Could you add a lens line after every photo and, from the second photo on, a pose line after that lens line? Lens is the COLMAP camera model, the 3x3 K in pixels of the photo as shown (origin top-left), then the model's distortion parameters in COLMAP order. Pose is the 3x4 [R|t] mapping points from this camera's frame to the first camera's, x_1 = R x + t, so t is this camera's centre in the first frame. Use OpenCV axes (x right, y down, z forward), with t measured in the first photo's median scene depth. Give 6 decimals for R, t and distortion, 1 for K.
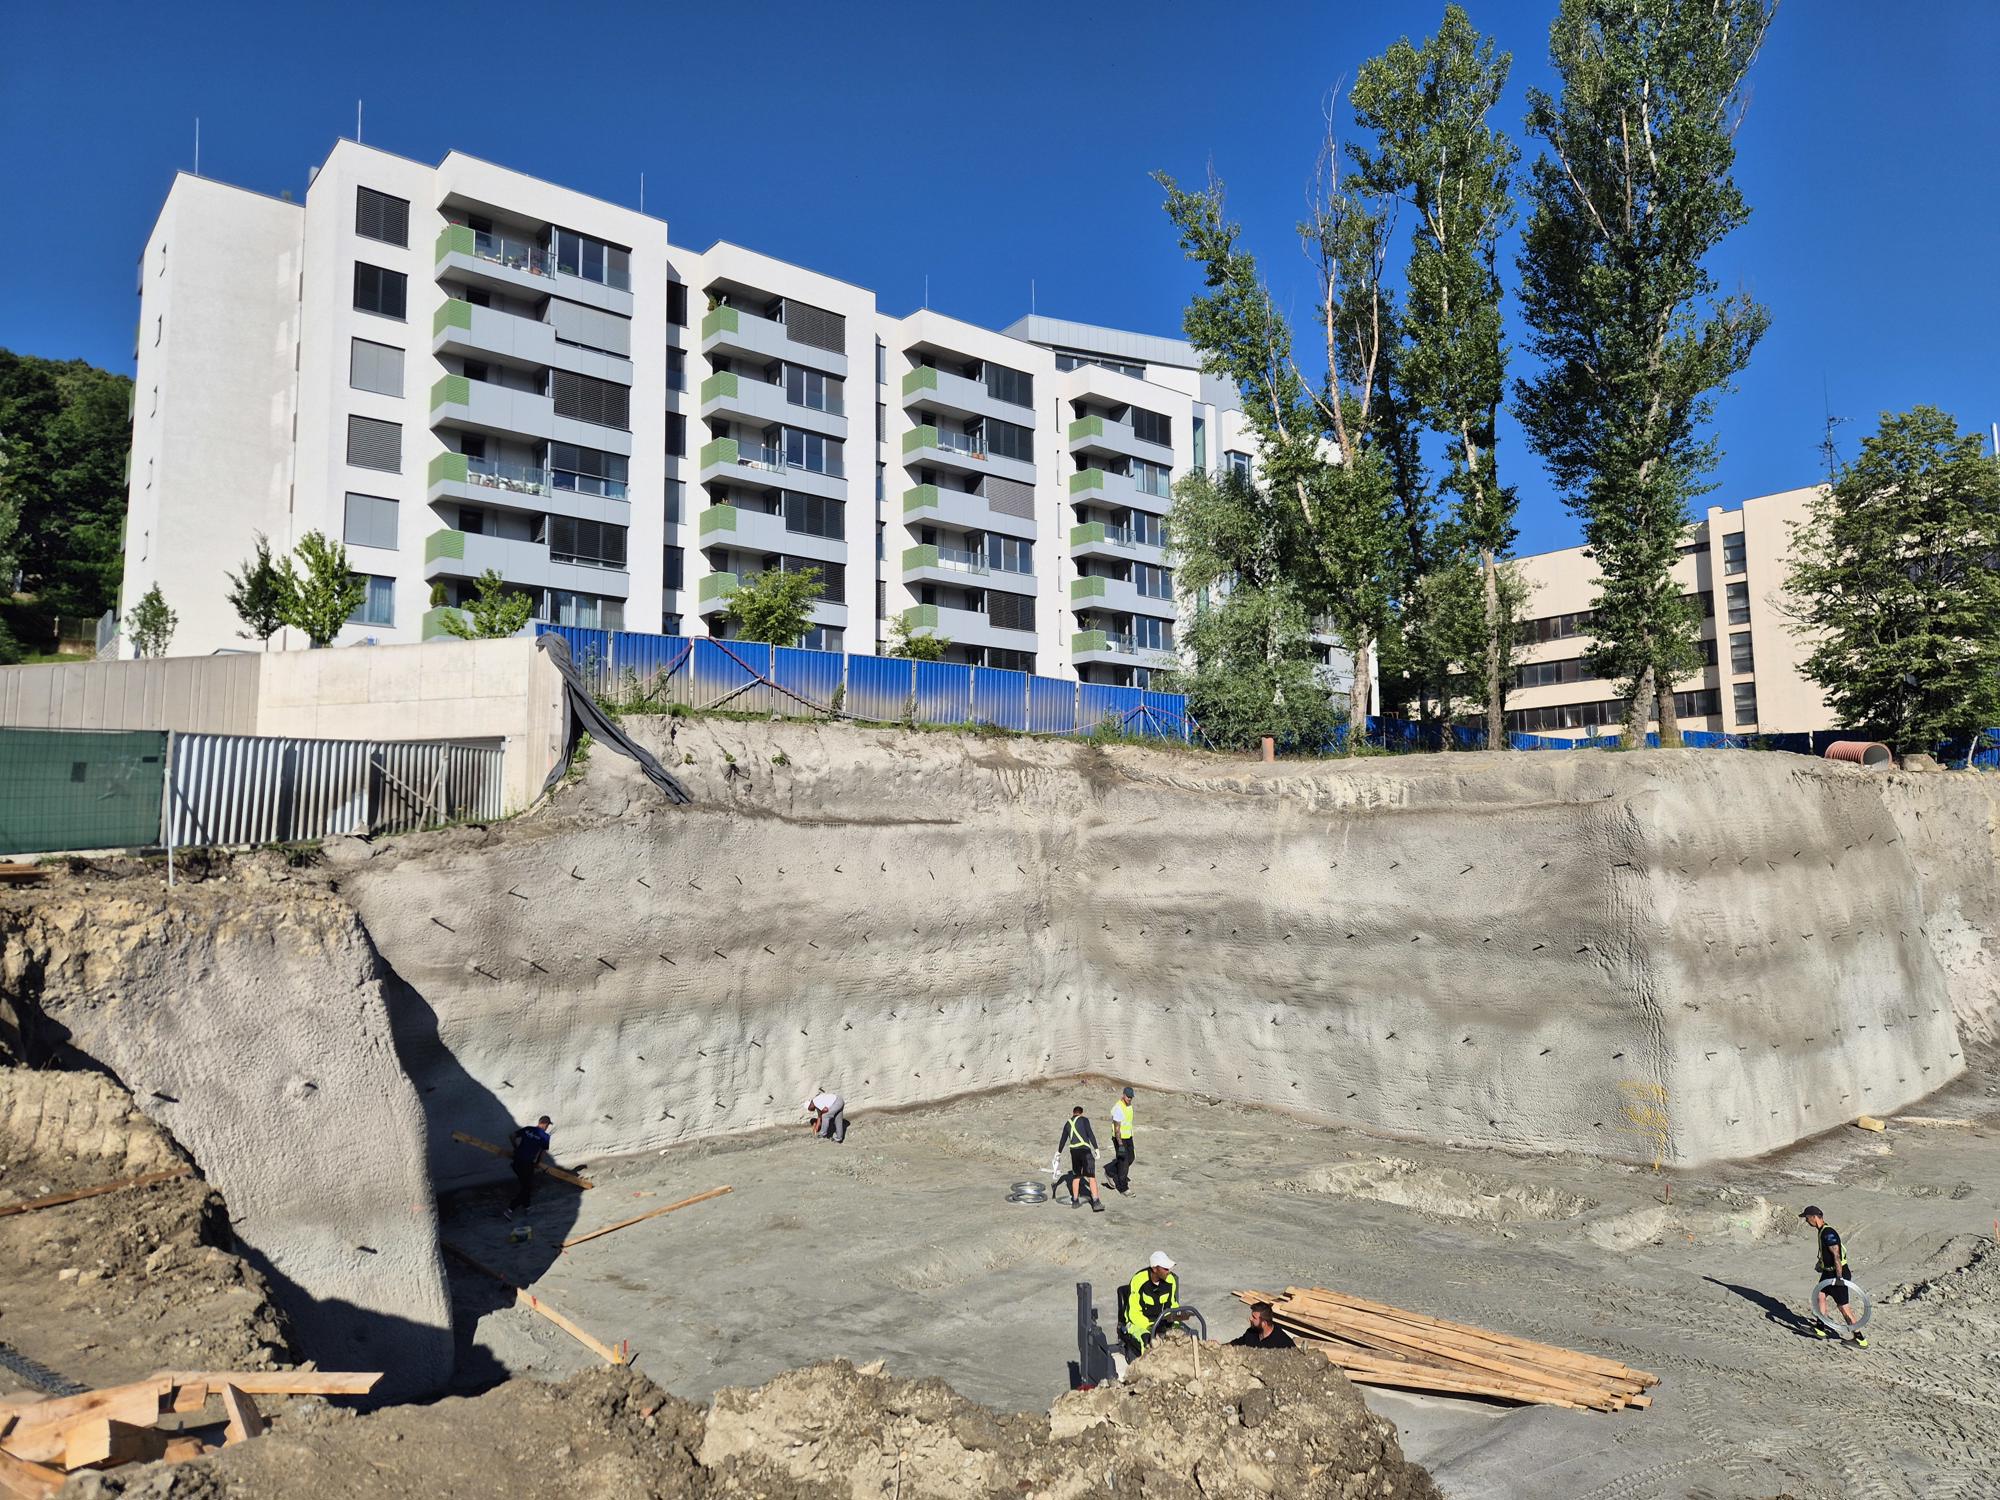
lens RADIAL K [[1340.8, 0, 1031.1], [0, 1340.8, 714.3], [0, 0, 1]] dist [0.090626, -0.076679]
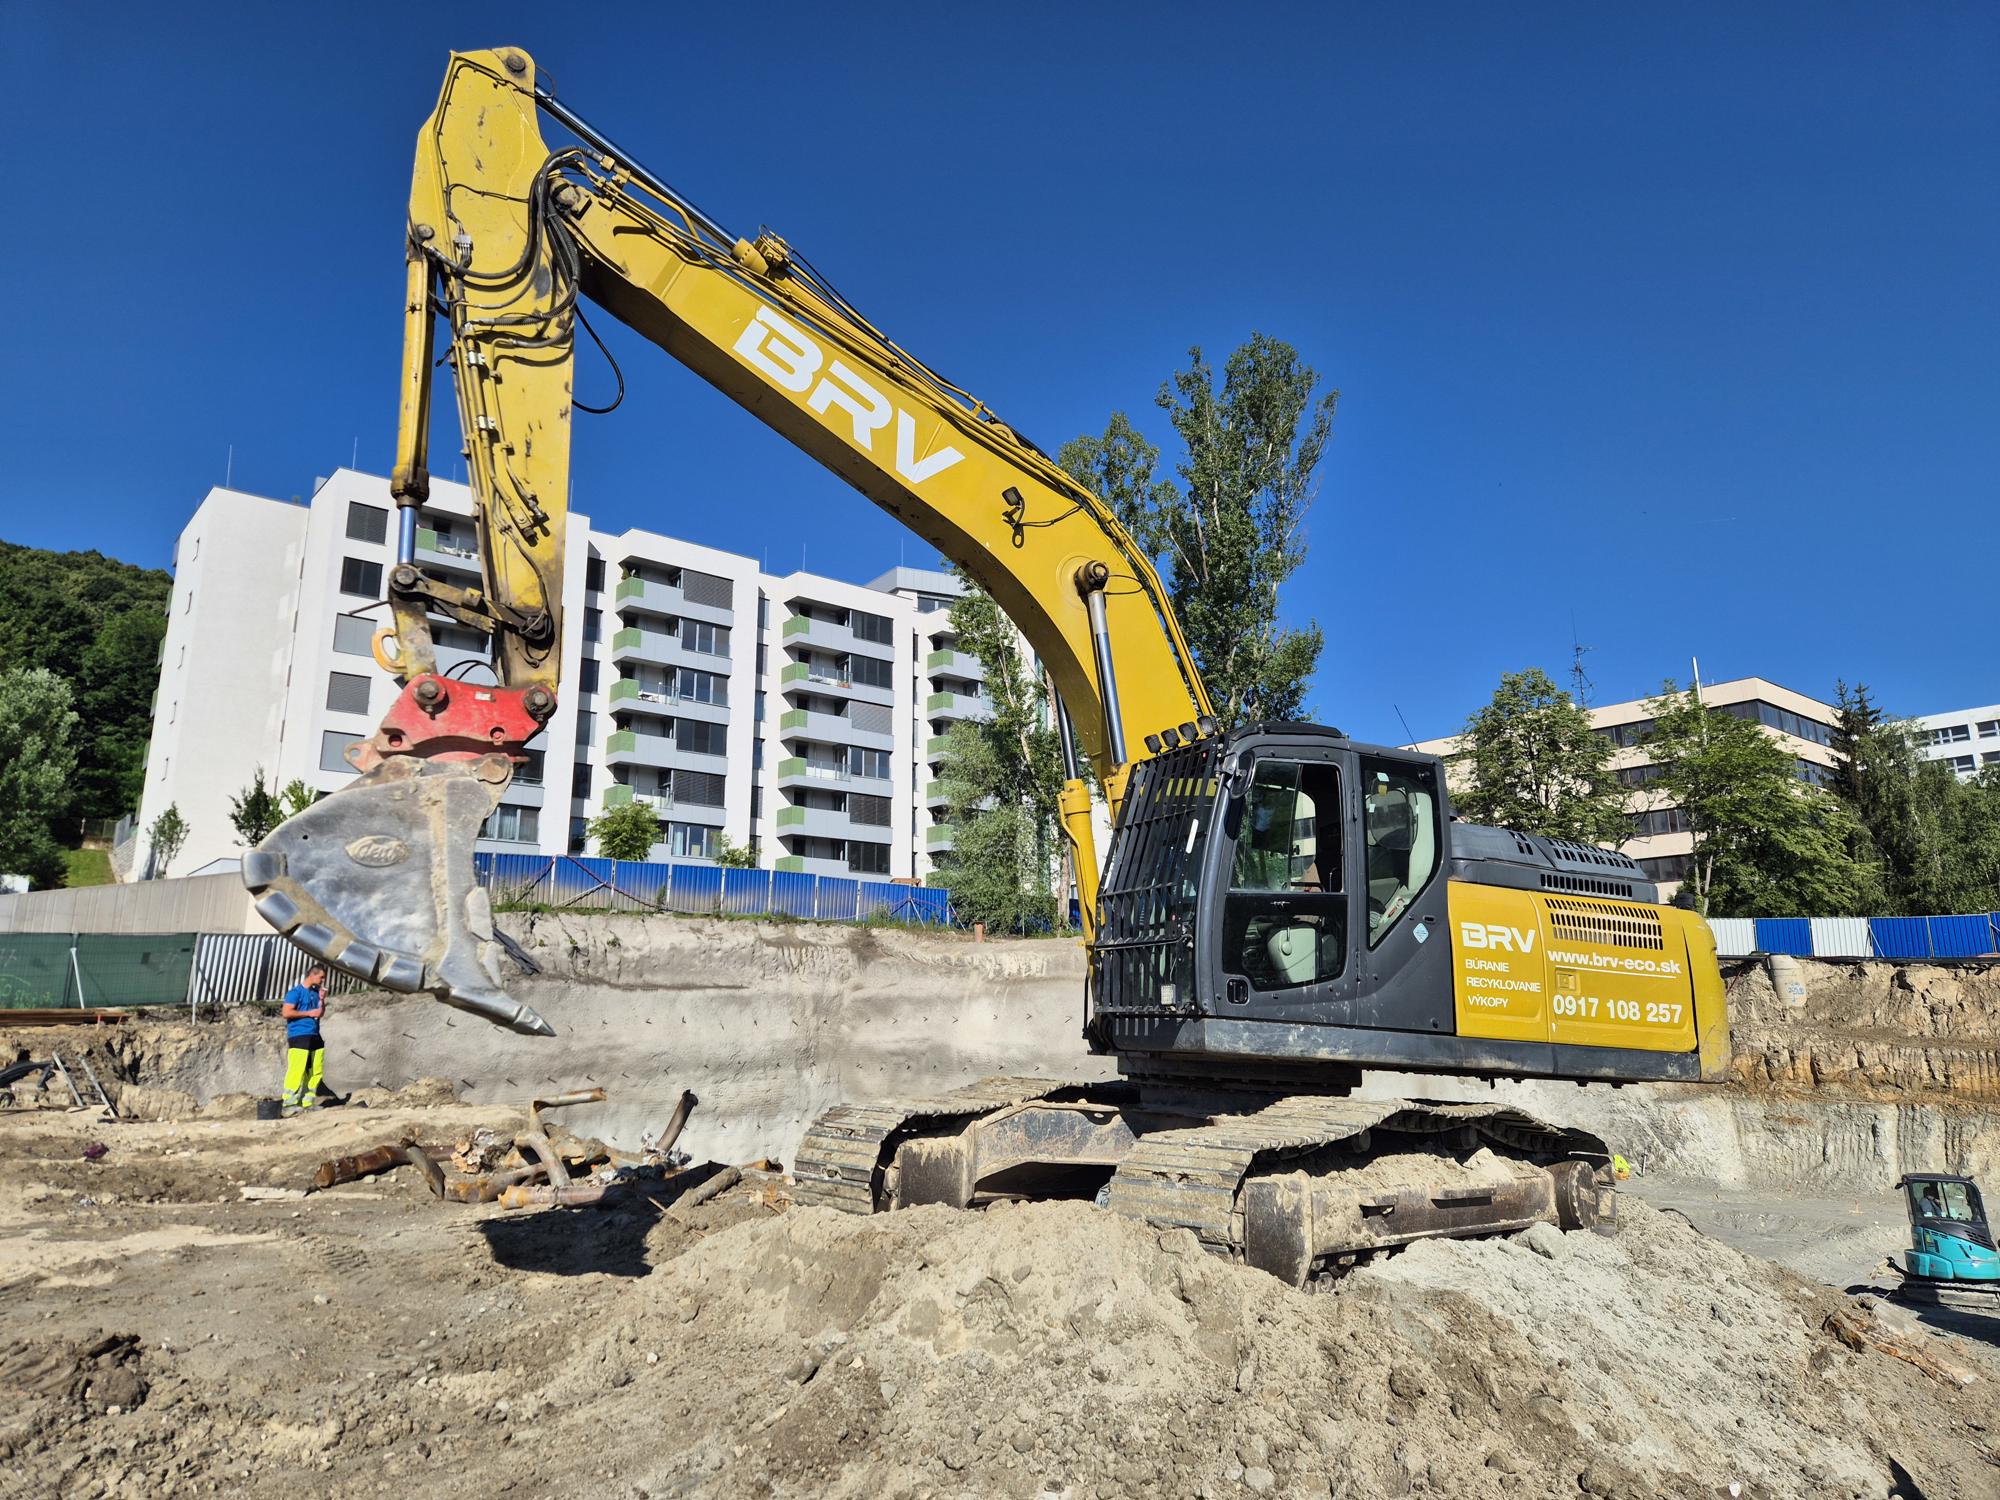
lens RADIAL K [[1314.9, 0, 998.9], [0, 1314.9, 721.8], [0, 0, 1]] dist [0.085504, -0.068884]
pose [[0.999997, 0.002534, -0.000046, 0.195219], [-0.002522, 0.992846, -0.119373, -0.027691], [-0.000257, 0.119373, 0.992849, -0.369018]]
